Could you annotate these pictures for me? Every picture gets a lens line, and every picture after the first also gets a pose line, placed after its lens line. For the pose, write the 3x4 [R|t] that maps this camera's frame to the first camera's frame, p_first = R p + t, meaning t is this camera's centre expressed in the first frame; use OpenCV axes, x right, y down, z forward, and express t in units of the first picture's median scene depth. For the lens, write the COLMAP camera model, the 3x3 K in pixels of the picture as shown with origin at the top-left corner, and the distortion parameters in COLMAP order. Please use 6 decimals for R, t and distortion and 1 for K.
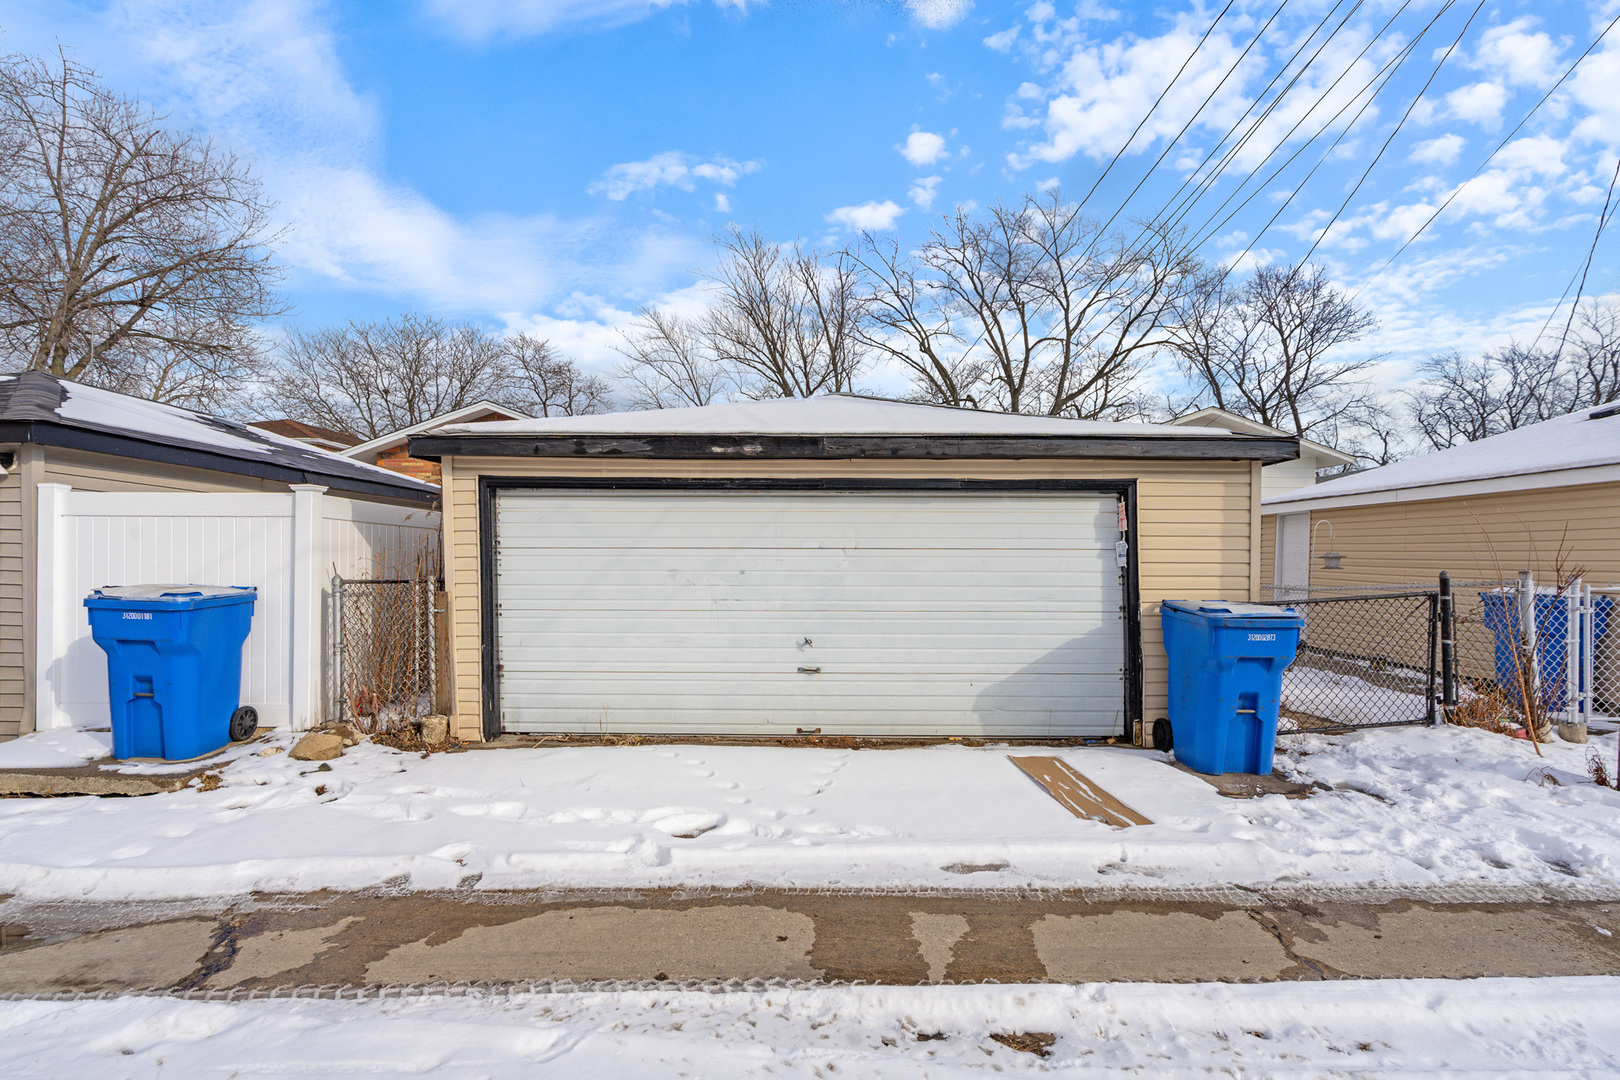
lens RADIAL K [[720.9, 0, 807.6], [0, 720.9, 595.3], [0, 0, 1]] dist [0.000848, 0.000570]
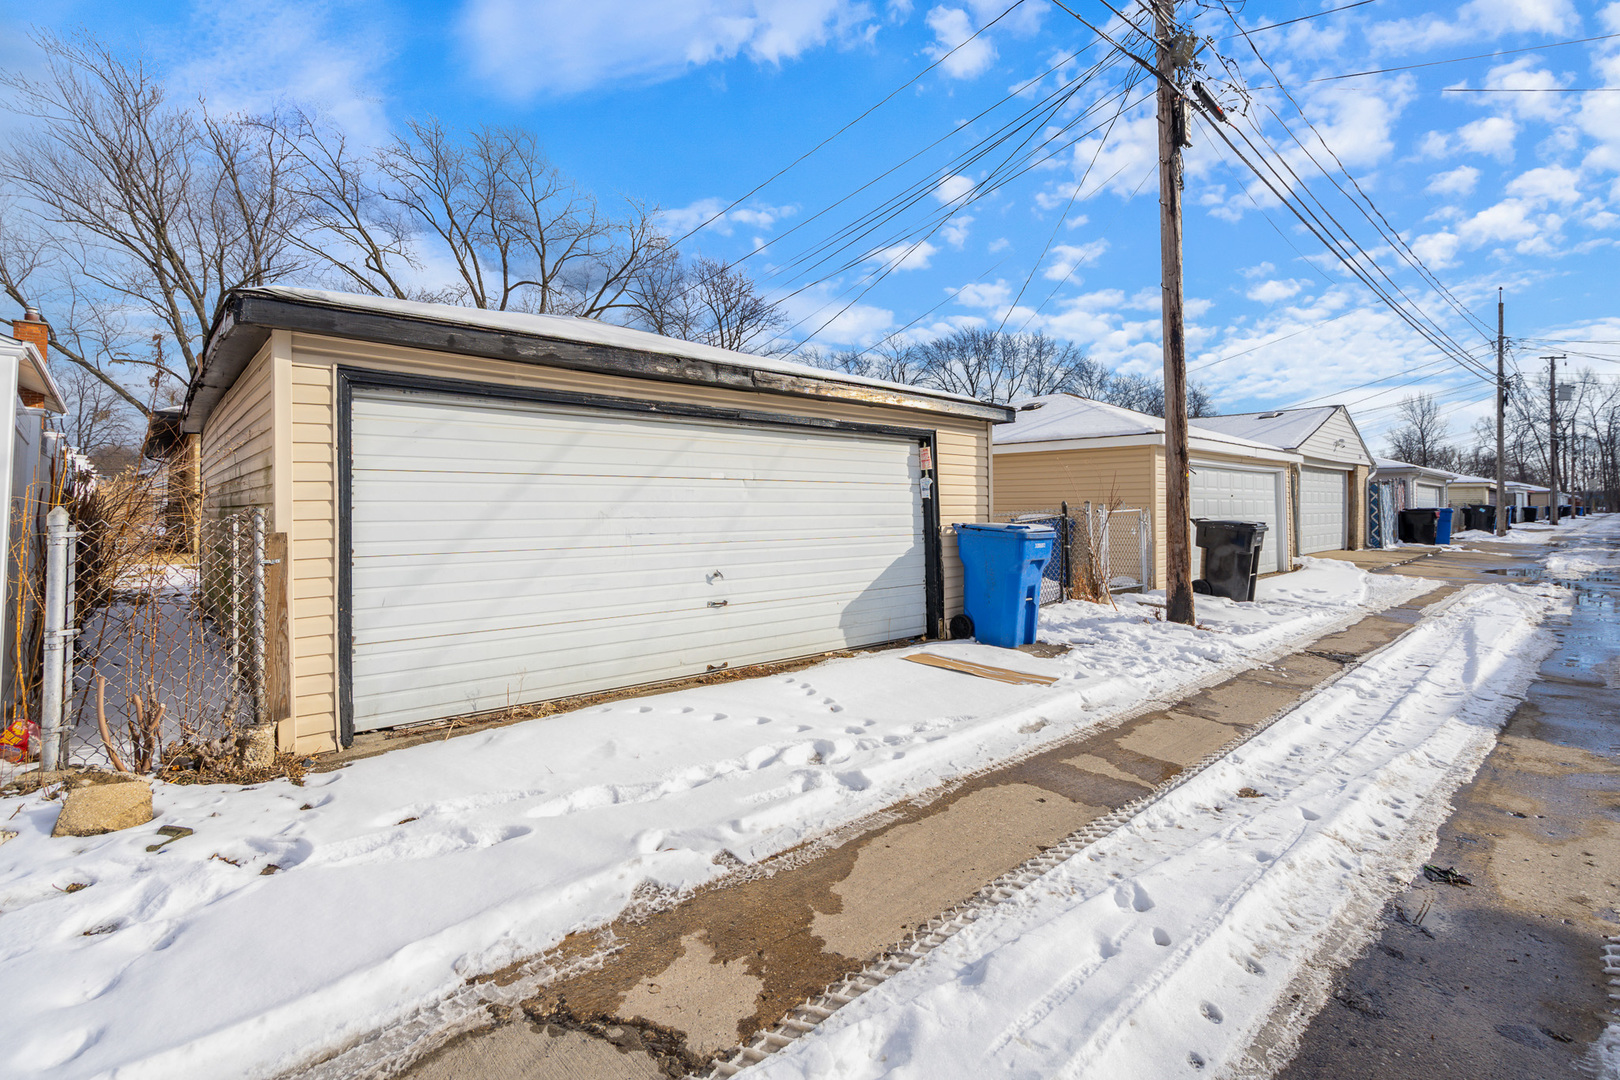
lens RADIAL K [[736.0, 0, 810.9], [0, 736.0, 504.3], [0, 0, 1]] dist [-0.001034, 0.000499]
pose [[0.751269, -0.002872, 0.659990, -0.580016], [0.039245, 0.998415, -0.040328, 0.015551], [-0.658829, 0.056199, 0.750191, 0.170108]]
